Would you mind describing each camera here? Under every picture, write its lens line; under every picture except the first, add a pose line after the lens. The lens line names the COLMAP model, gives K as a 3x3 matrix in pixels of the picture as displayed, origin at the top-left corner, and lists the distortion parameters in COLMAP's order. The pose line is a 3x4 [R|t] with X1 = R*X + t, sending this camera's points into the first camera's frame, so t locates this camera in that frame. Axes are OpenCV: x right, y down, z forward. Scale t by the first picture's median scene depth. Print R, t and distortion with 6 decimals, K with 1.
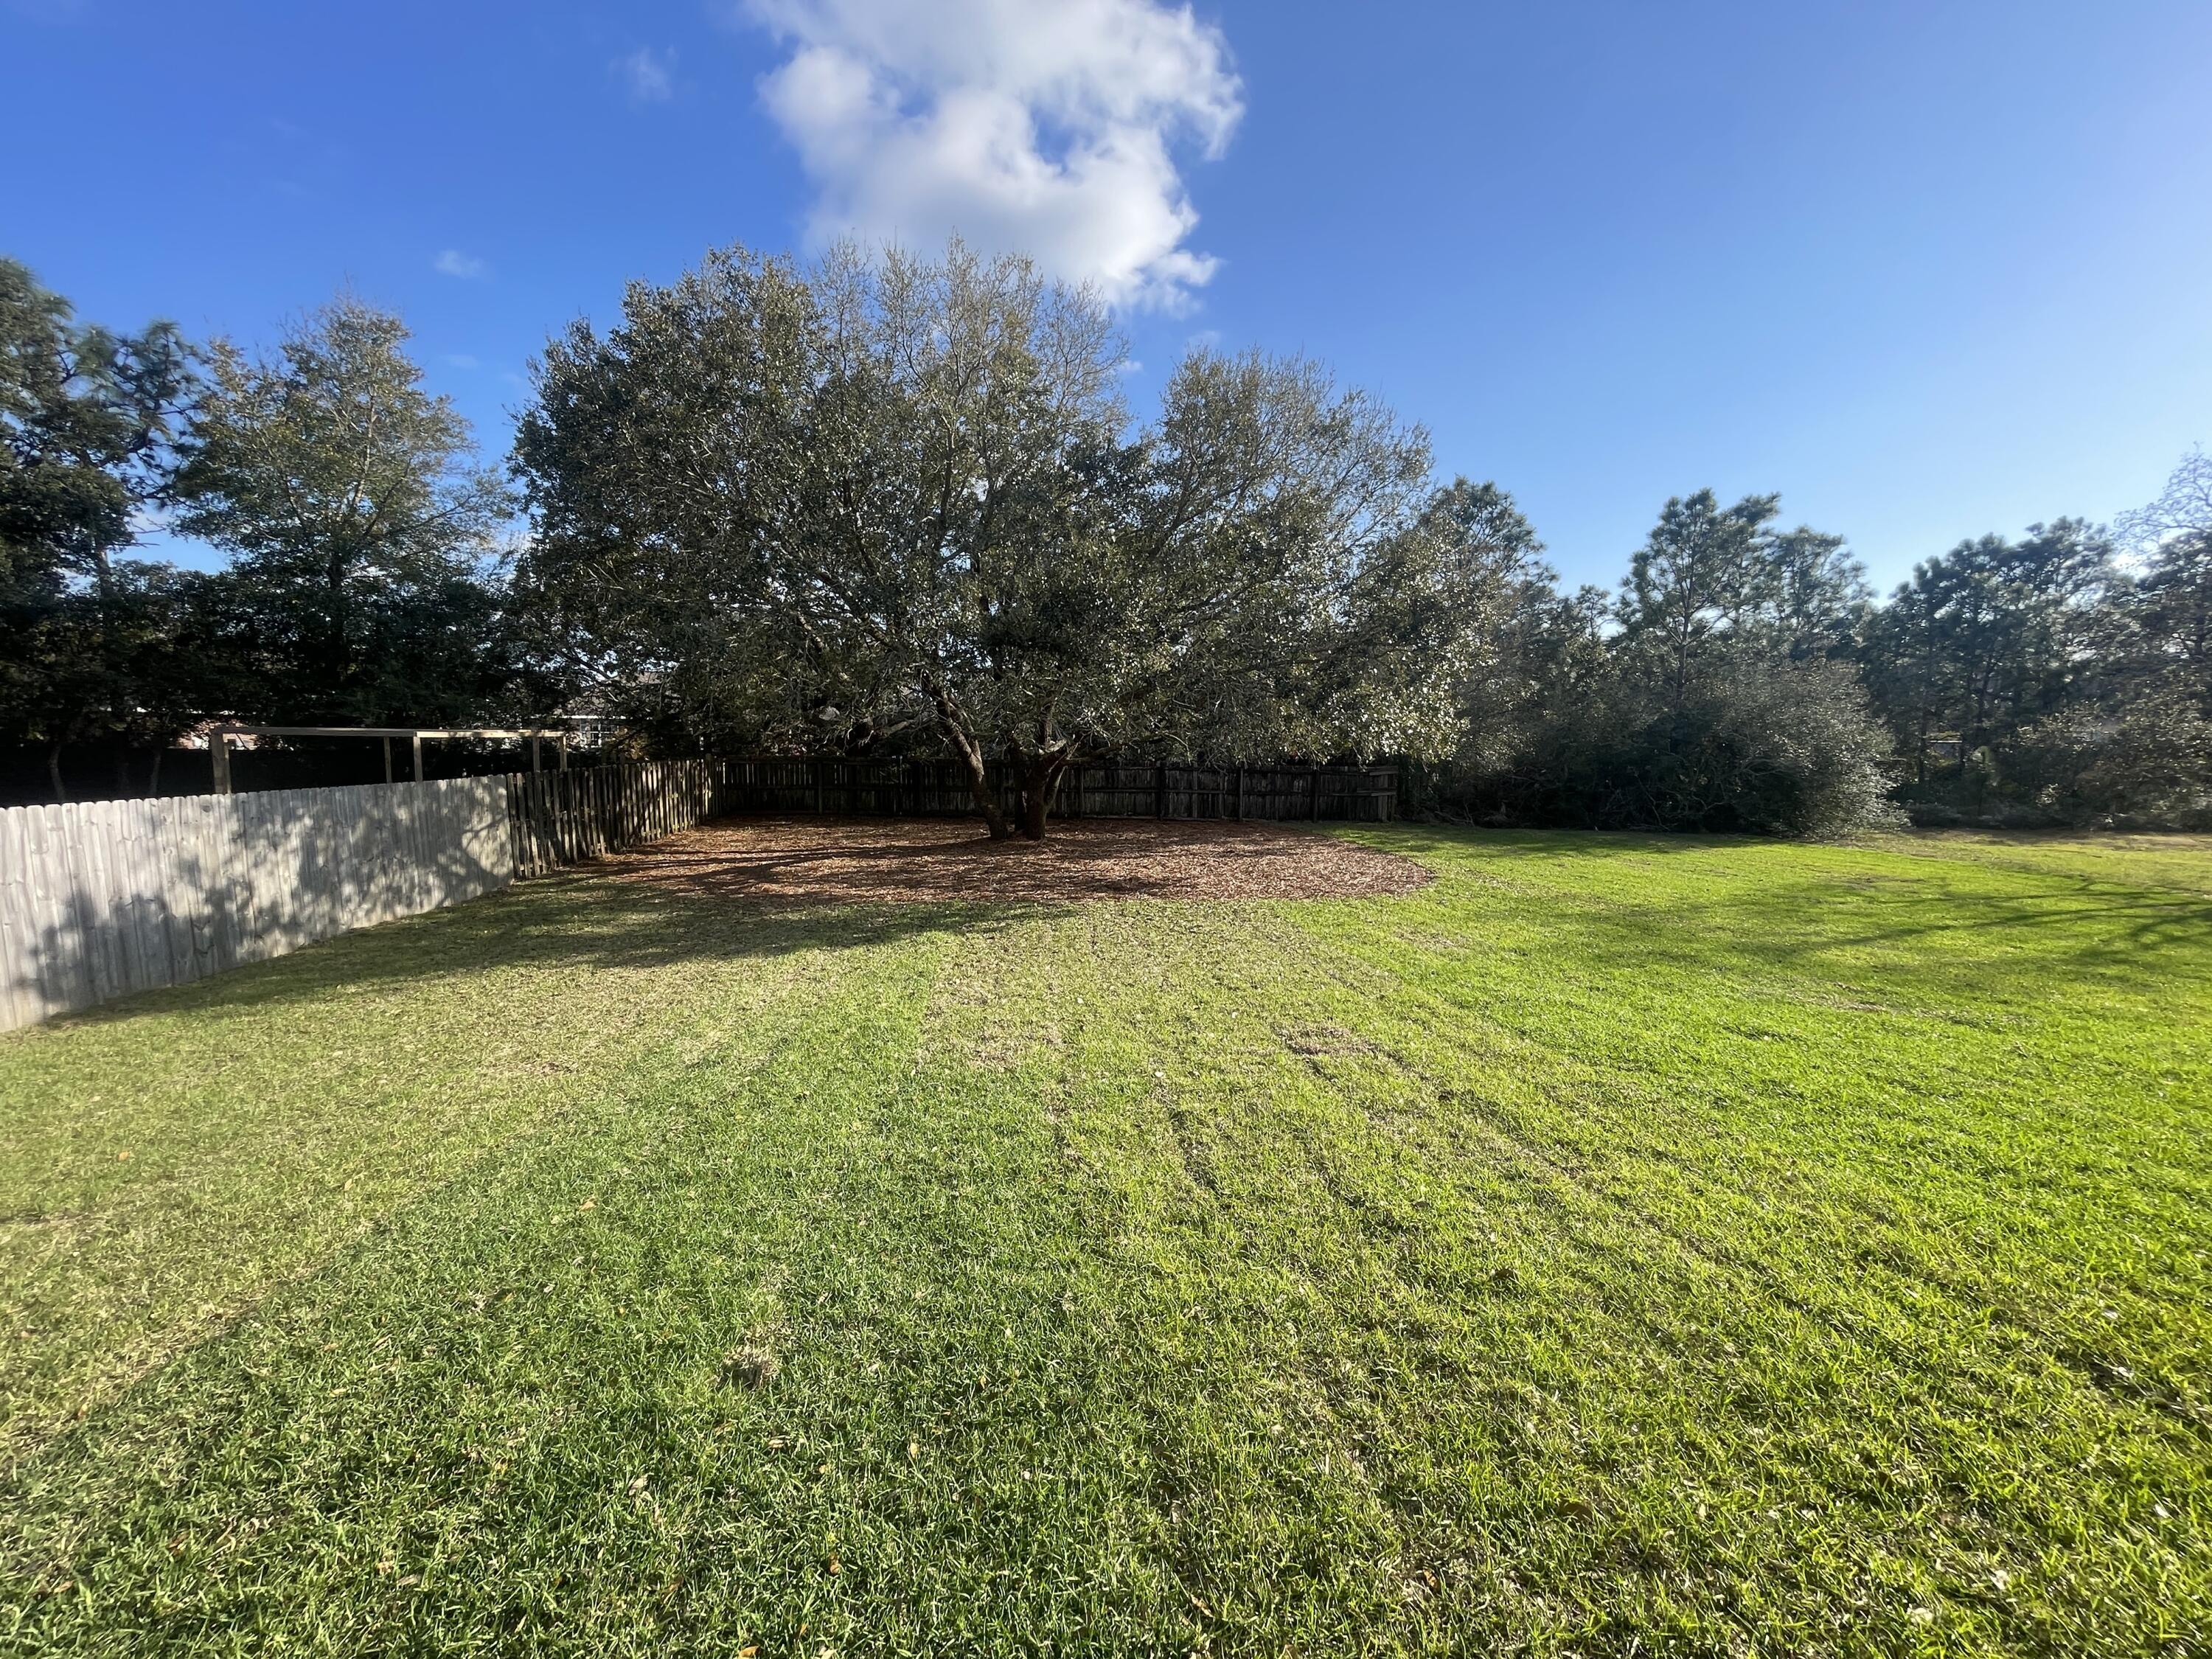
lens RADIAL K [[893.7, 0, 1106.7], [0, 893.7, 827.9], [0, 0, 1]] dist [0.008566, -0.000054]
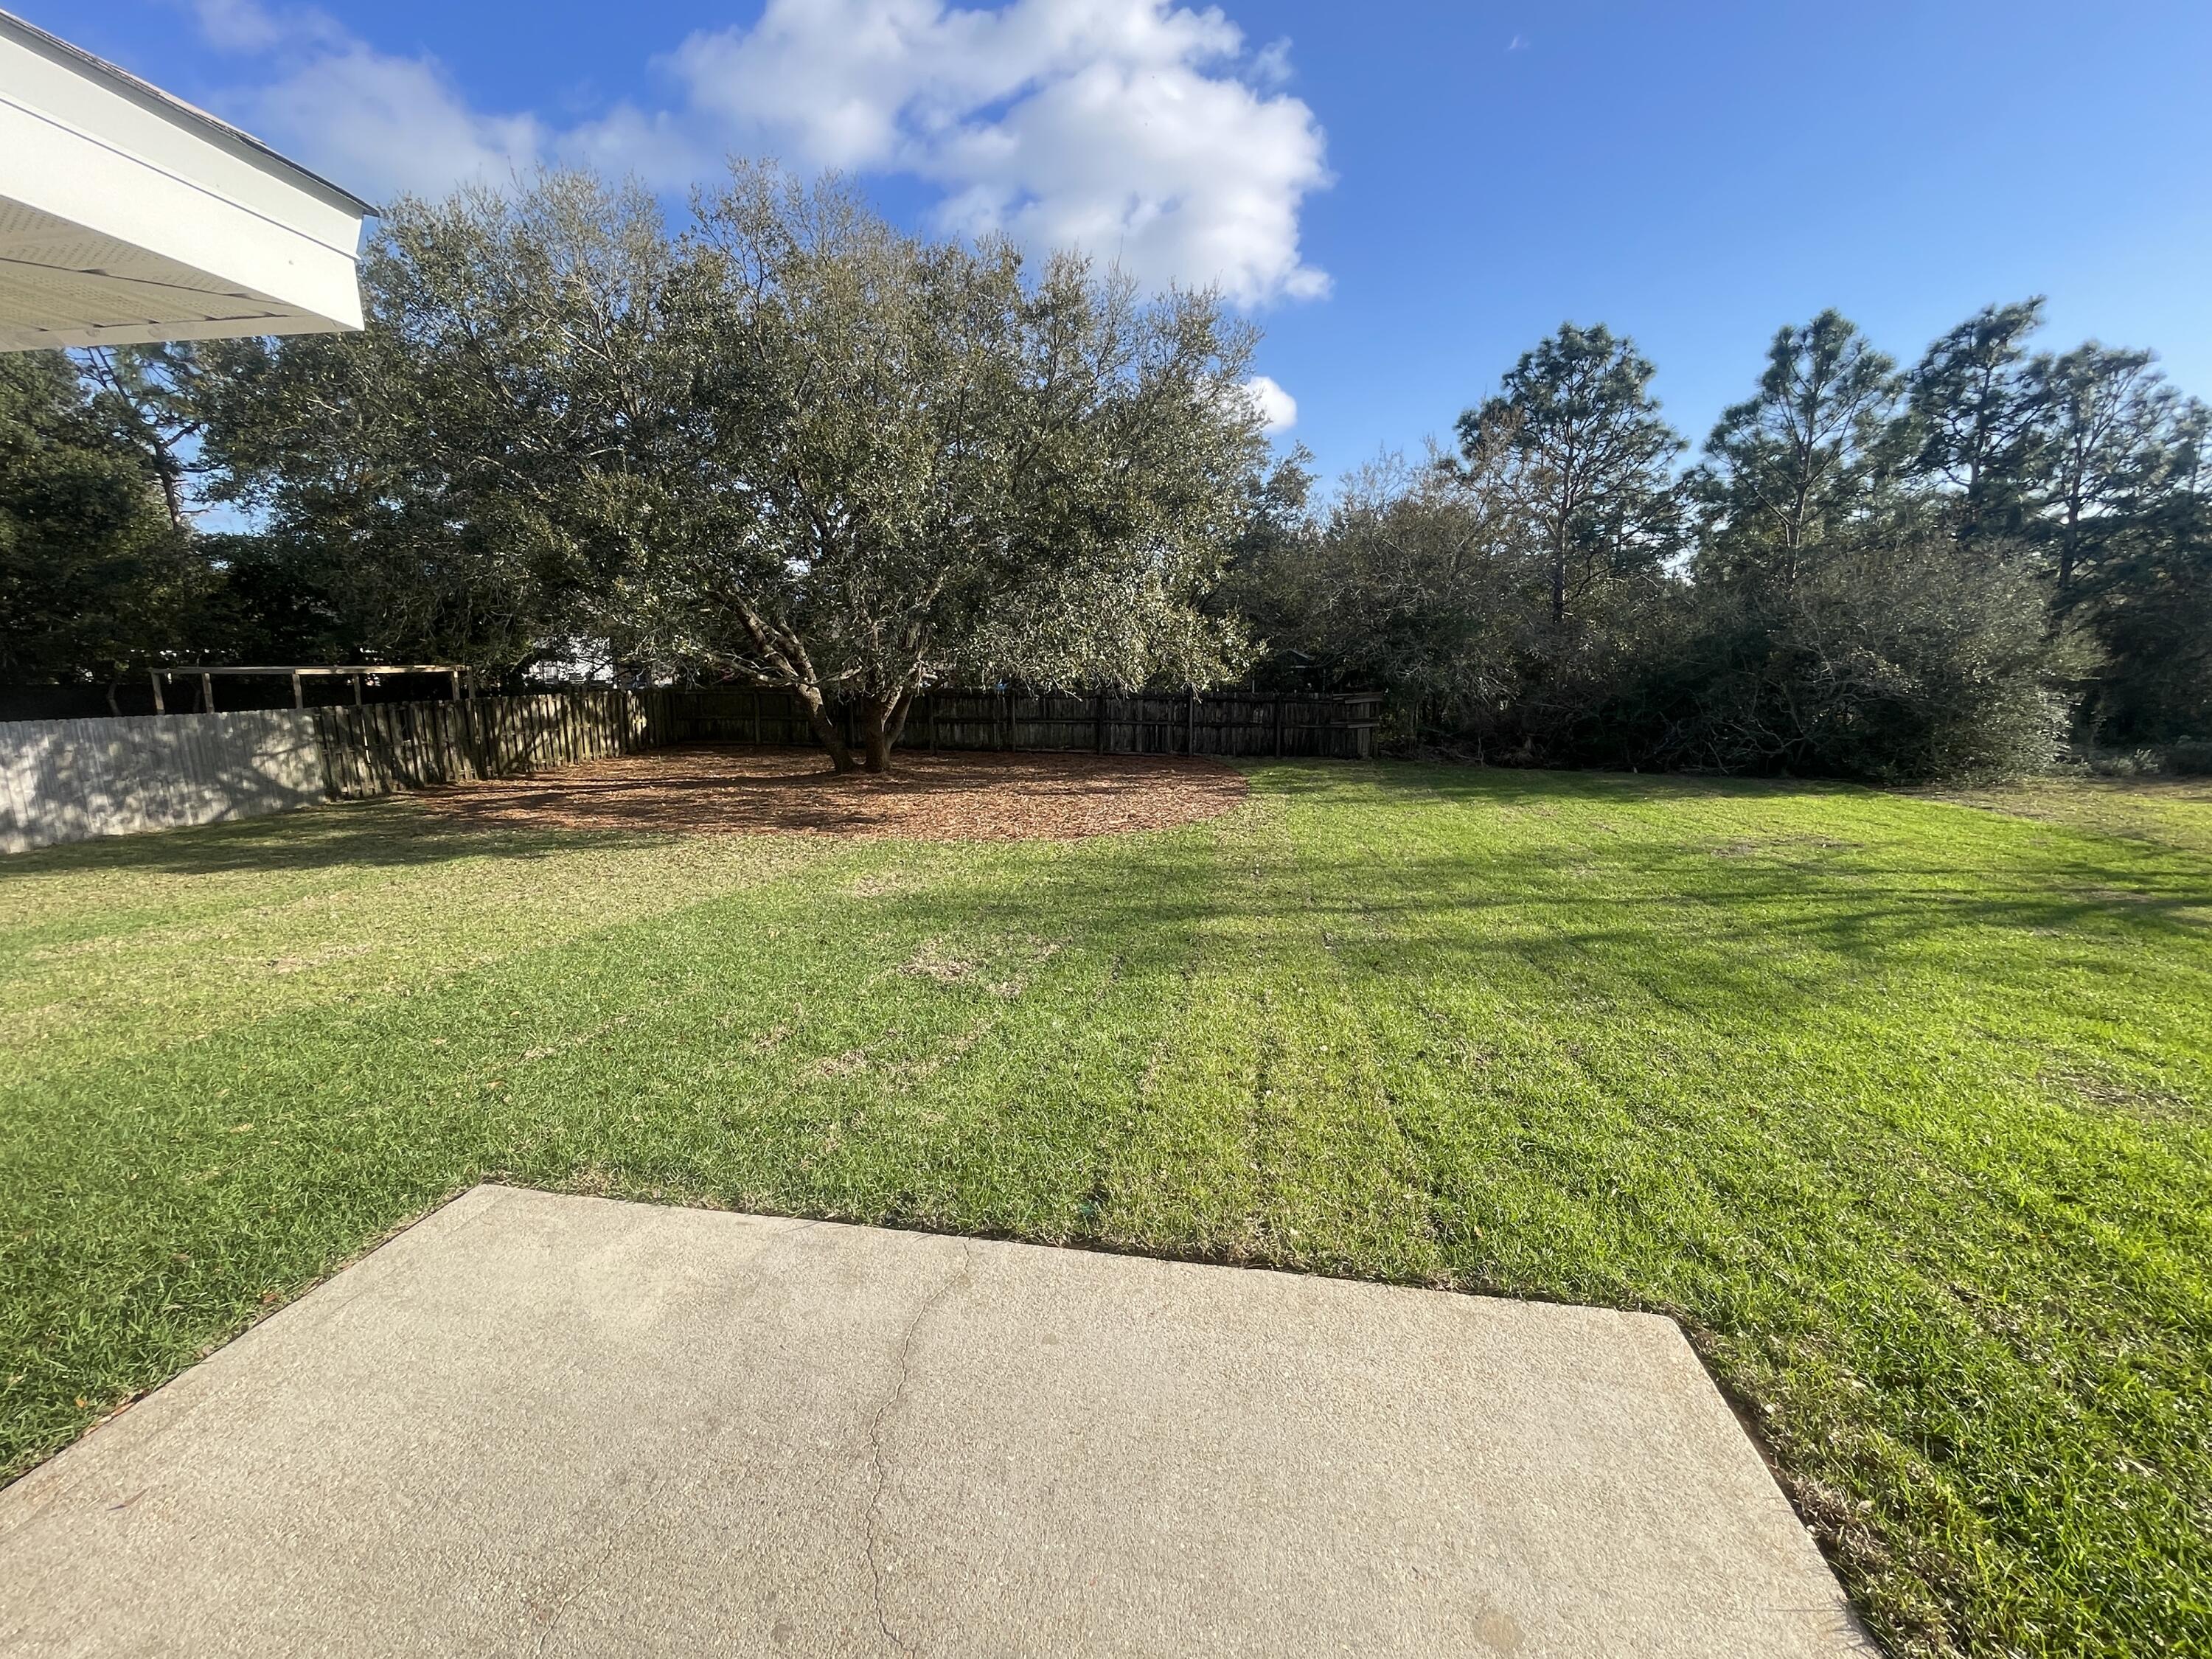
lens RADIAL K [[955.0, 0, 1108.7], [0, 955.0, 828.6], [0, 0, 1]] dist [0.013629, 0.000239]
pose [[0.960237, 0.035507, -0.276920, 0.669286], [-0.014972, 0.997001, 0.075923, -0.010771], [0.278785, -0.068758, 0.957889, 0.099258]]
